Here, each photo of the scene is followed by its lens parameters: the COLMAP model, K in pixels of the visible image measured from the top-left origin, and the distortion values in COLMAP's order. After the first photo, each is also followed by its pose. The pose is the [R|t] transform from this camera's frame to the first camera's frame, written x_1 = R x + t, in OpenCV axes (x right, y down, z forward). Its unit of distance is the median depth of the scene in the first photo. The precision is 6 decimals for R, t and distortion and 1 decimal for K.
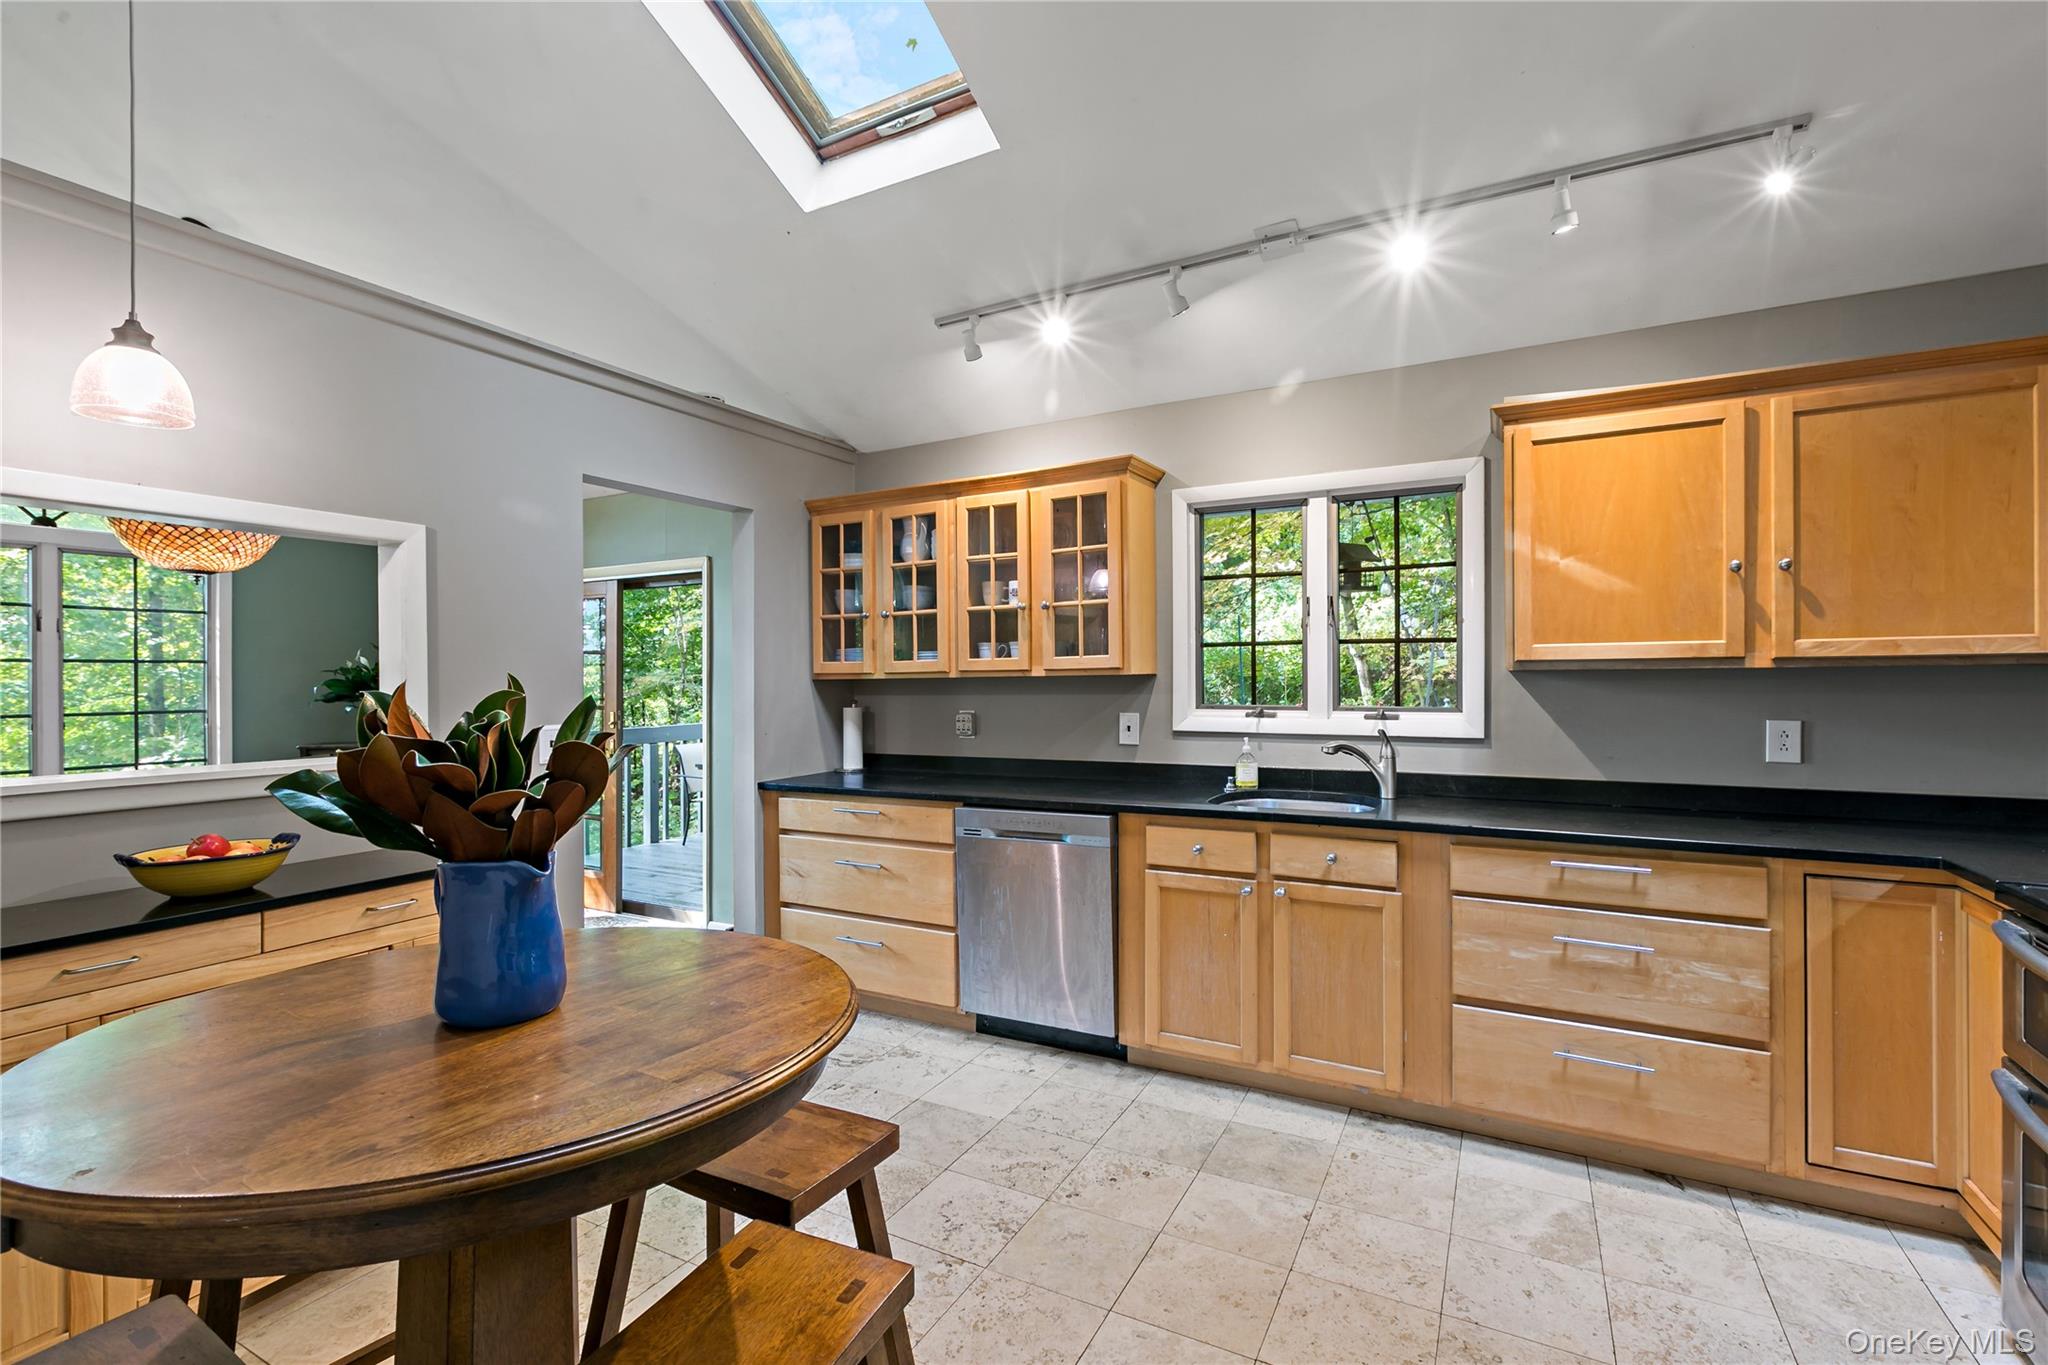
lens RADIAL K [[932.0, 0, 1005.1], [0, 932.0, 676.7], [0, 0, 1]] dist [0.000366, -0.002094]
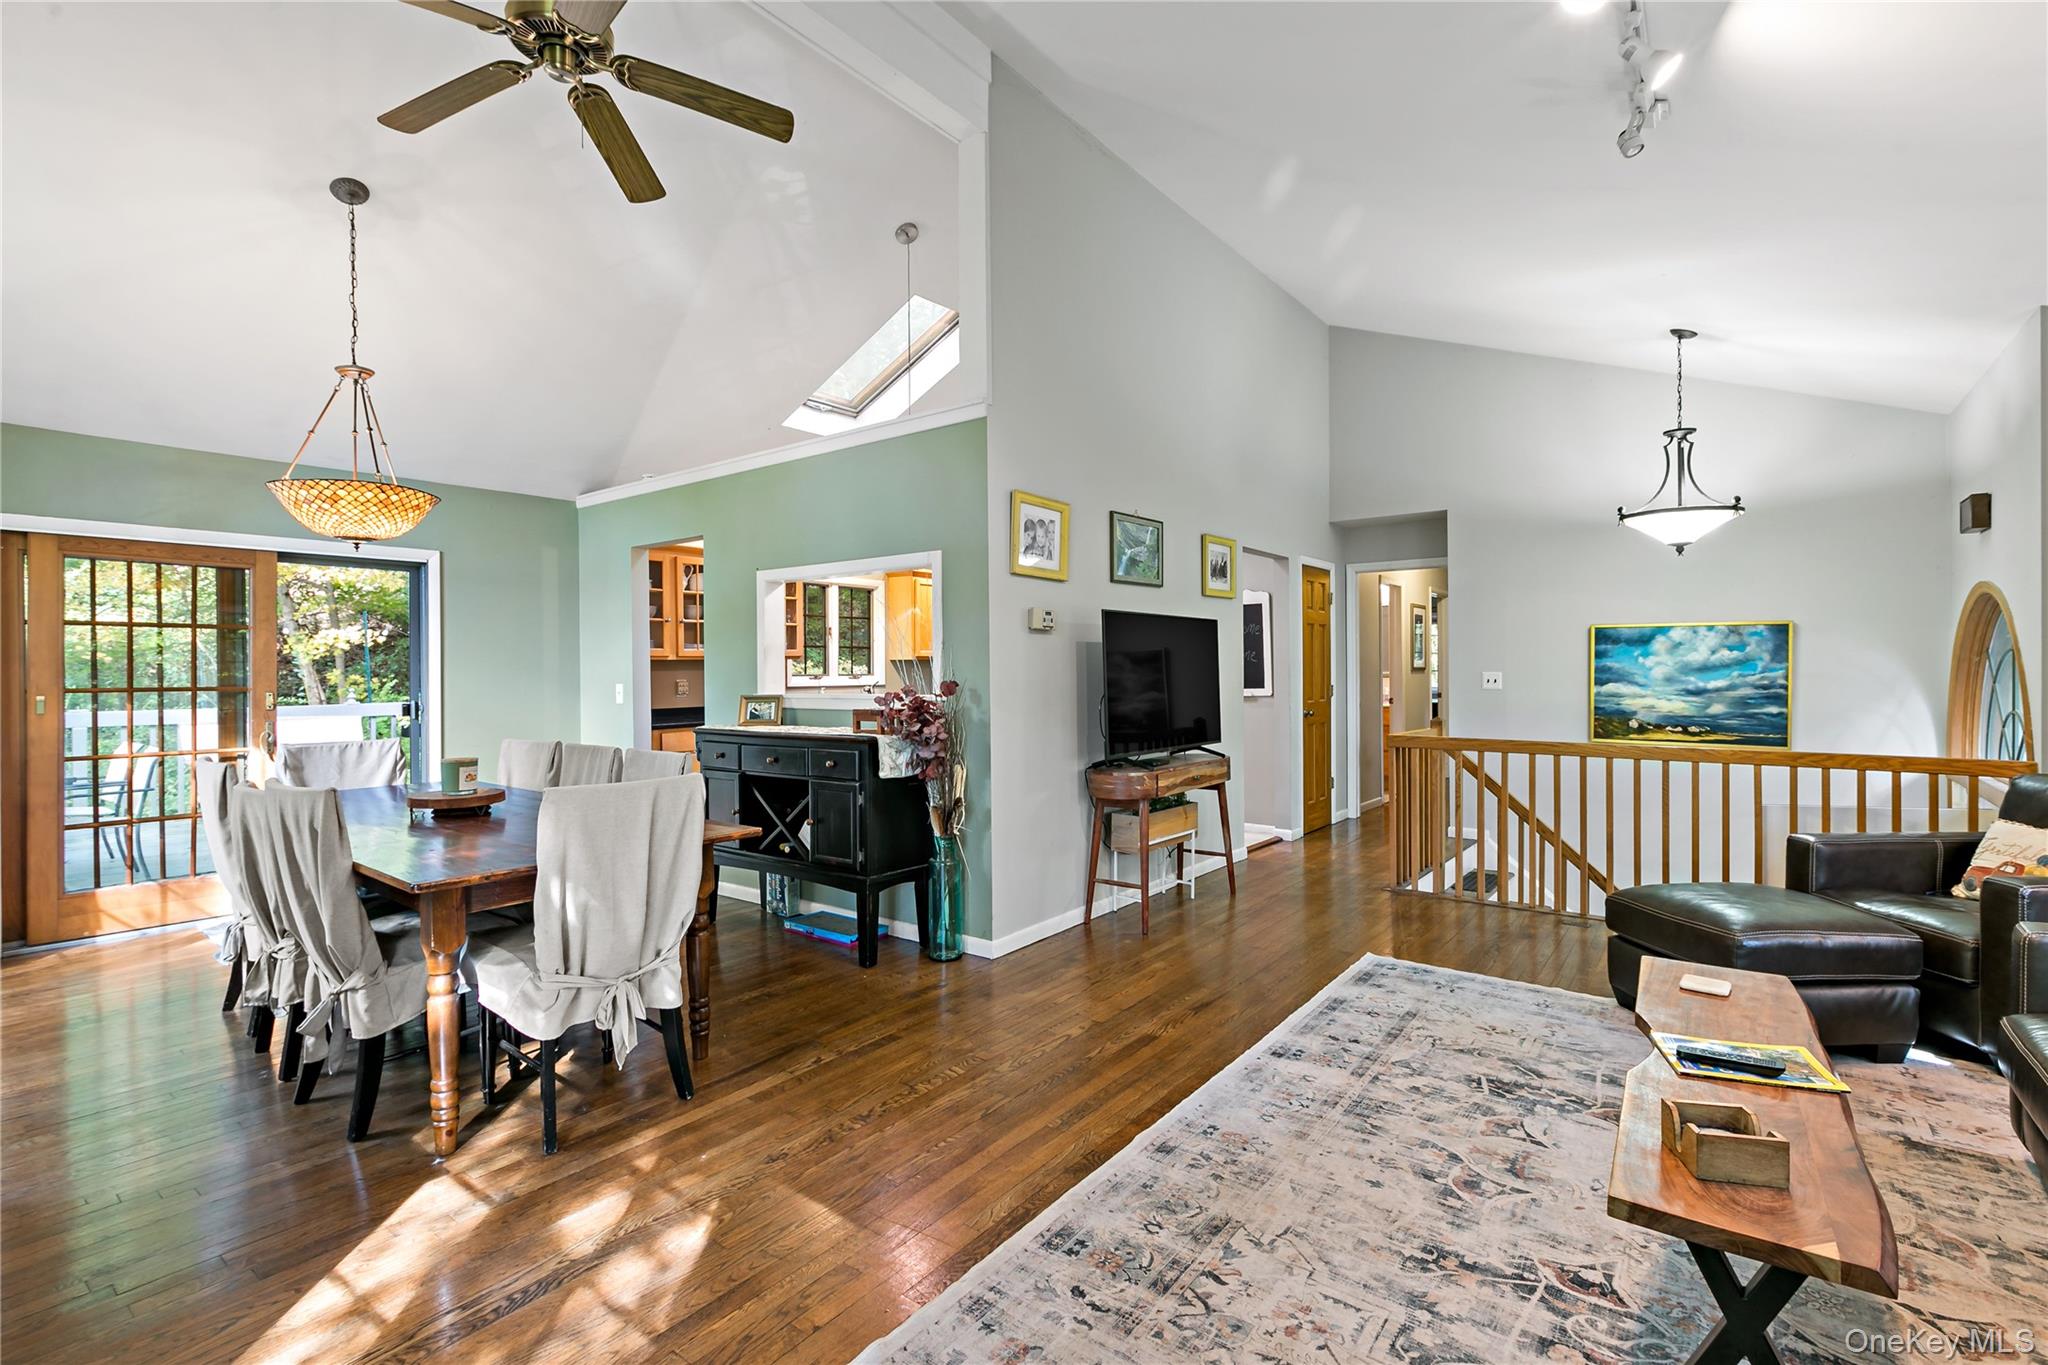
lens RADIAL K [[932.0, 0, 1019.2], [0, 932.0, 677.5], [0, 0, 1]] dist [0.000366, -0.002094]
pose [[0.157336, 0.001677, 0.987544, -2.824707], [0.006154, 0.999977, -0.002679, 0.072403], [-0.987526, 0.006499, 0.157323, 0.250090]]
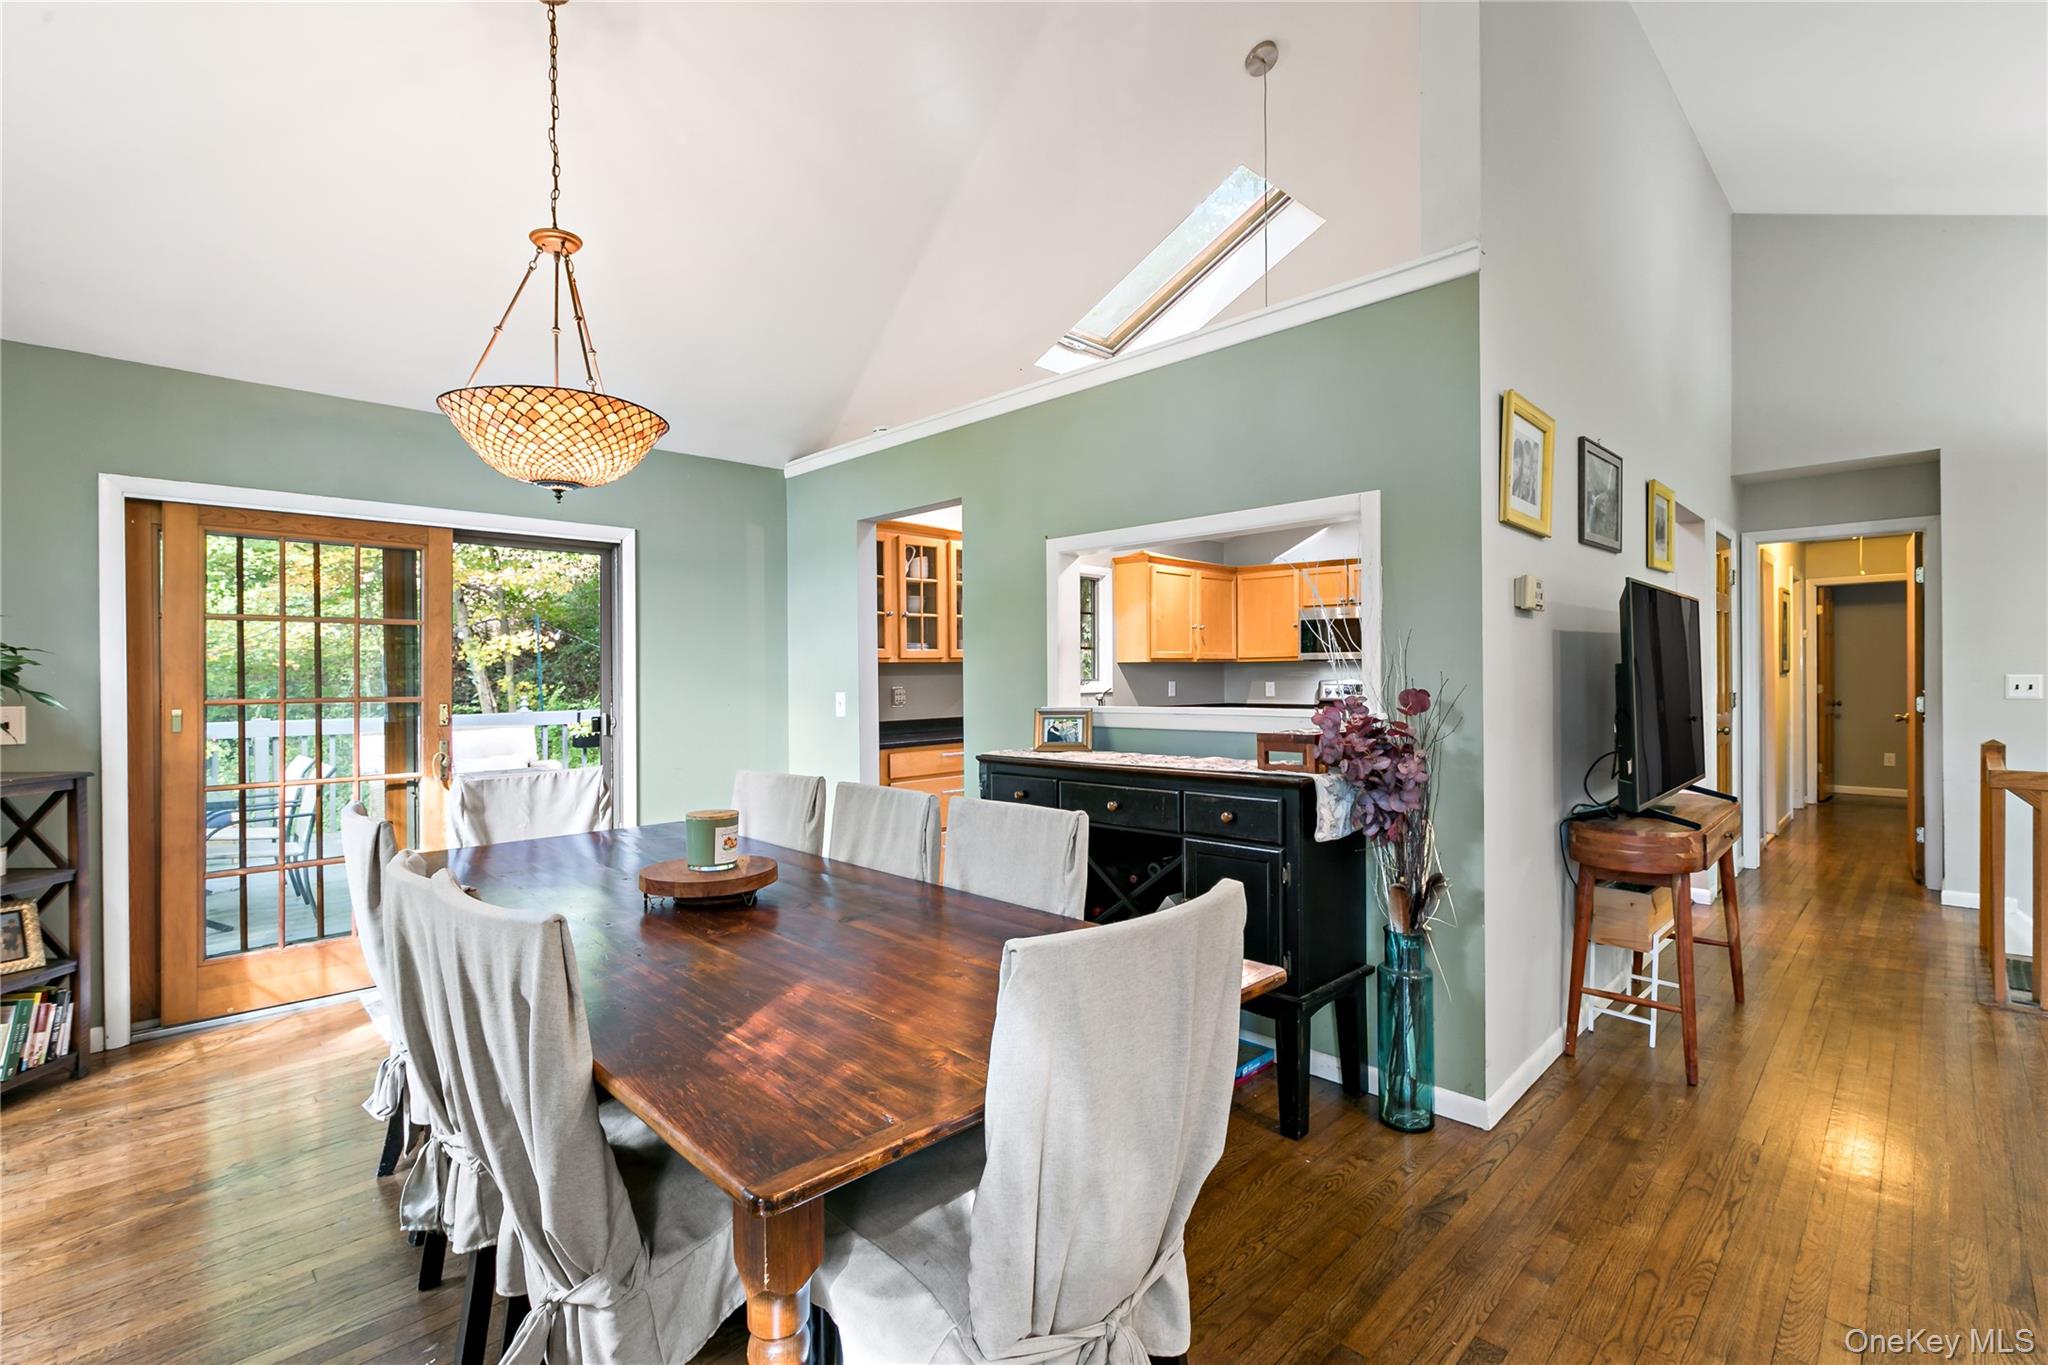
lens RADIAL K [[932.0, 0, 1012.7], [0, 932.0, 677.7], [0, 0, 1]] dist [0.000366, -0.002094]
pose [[0.285099, 0.006357, 0.958477, -2.336270], [0.007596, 0.999932, -0.008891, 0.065352], [-0.958468, 0.009815, 0.285031, 0.785079]]
